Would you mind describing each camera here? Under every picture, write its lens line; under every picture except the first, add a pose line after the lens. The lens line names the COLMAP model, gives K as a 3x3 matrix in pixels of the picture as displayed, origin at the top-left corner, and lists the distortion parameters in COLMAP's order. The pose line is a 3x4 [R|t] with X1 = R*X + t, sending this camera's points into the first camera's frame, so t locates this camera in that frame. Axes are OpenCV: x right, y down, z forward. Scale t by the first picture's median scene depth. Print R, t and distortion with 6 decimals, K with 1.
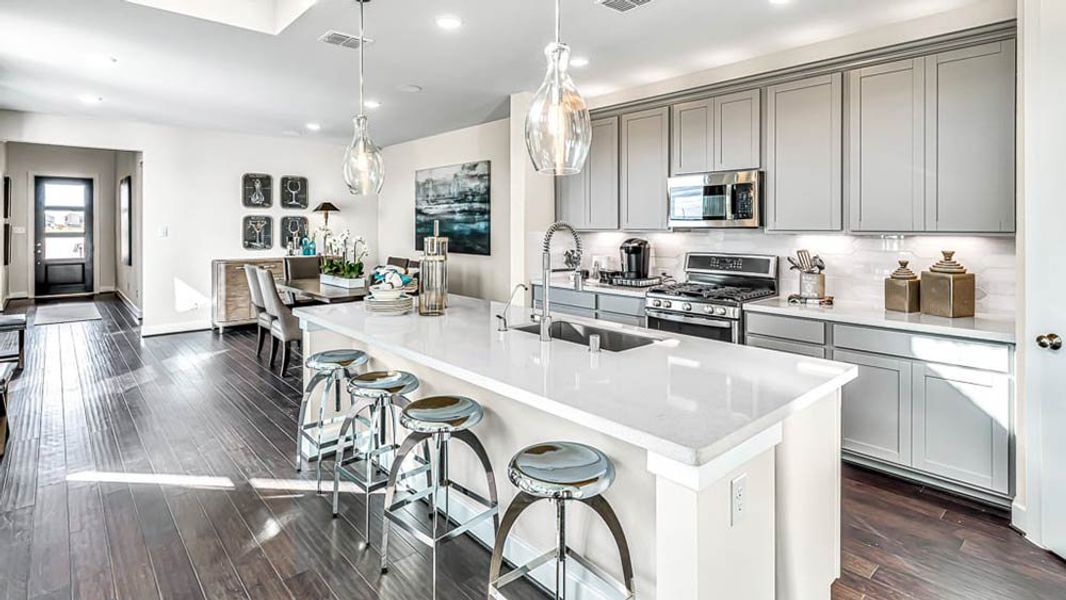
lens RADIAL K [[531.3, 0, 534.6], [0, 531.3, 224.0], [0, 0, 1]] dist [0.004990, -0.002945]
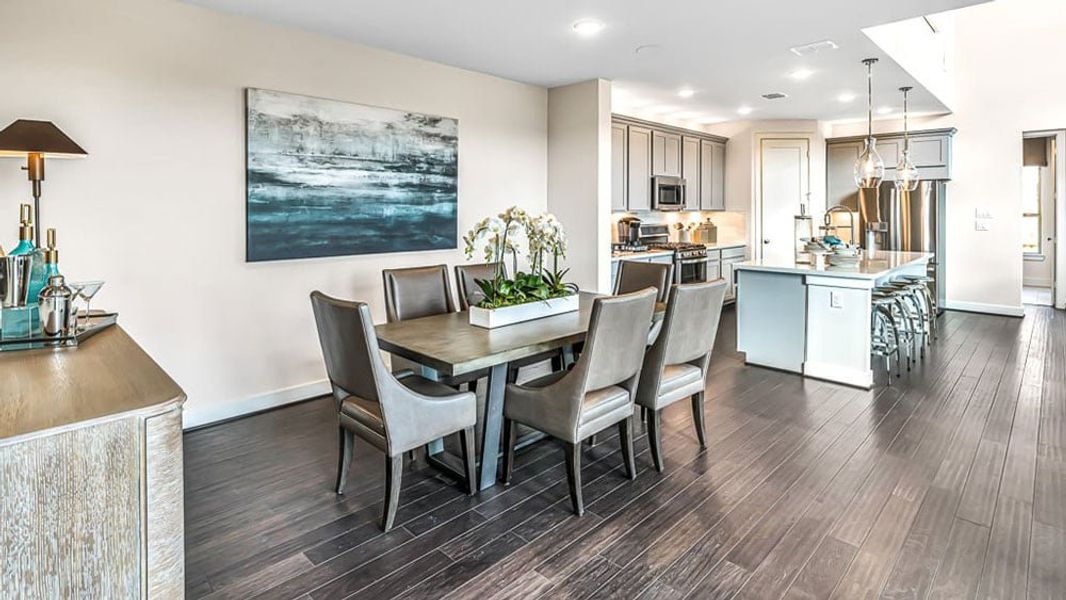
lens RADIAL K [[531.3, 0, 526.4], [0, 531.3, 212.3], [0, 0, 1]] dist [0.004990, -0.002945]
pose [[-0.057882, -0.006669, 0.998301, -0.726070], [-0.001461, 0.999977, 0.006596, 0.003713], [-0.998322, -0.001077, -0.057891, 0.828556]]
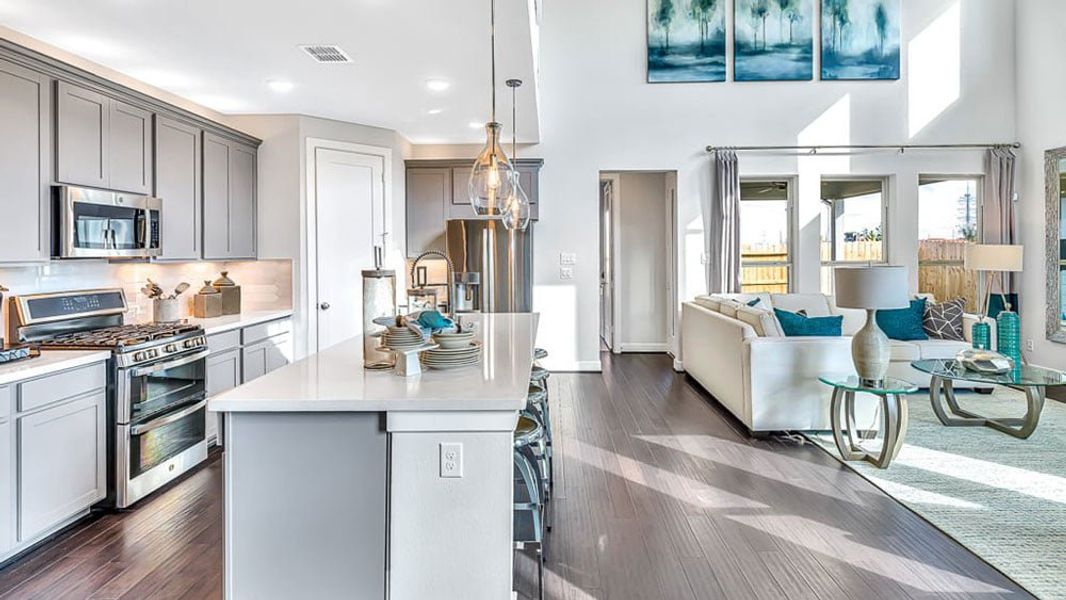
lens RADIAL K [[531.3, 0, 548.8], [0, 531.3, 256.4], [0, 0, 1]] dist [0.004990, -0.002945]
pose [[-0.752311, 0.000747, 0.658808, -0.365677], [0.004942, 0.999978, 0.004510, 0.002476], [-0.658790, 0.006649, -0.752298, 0.615229]]
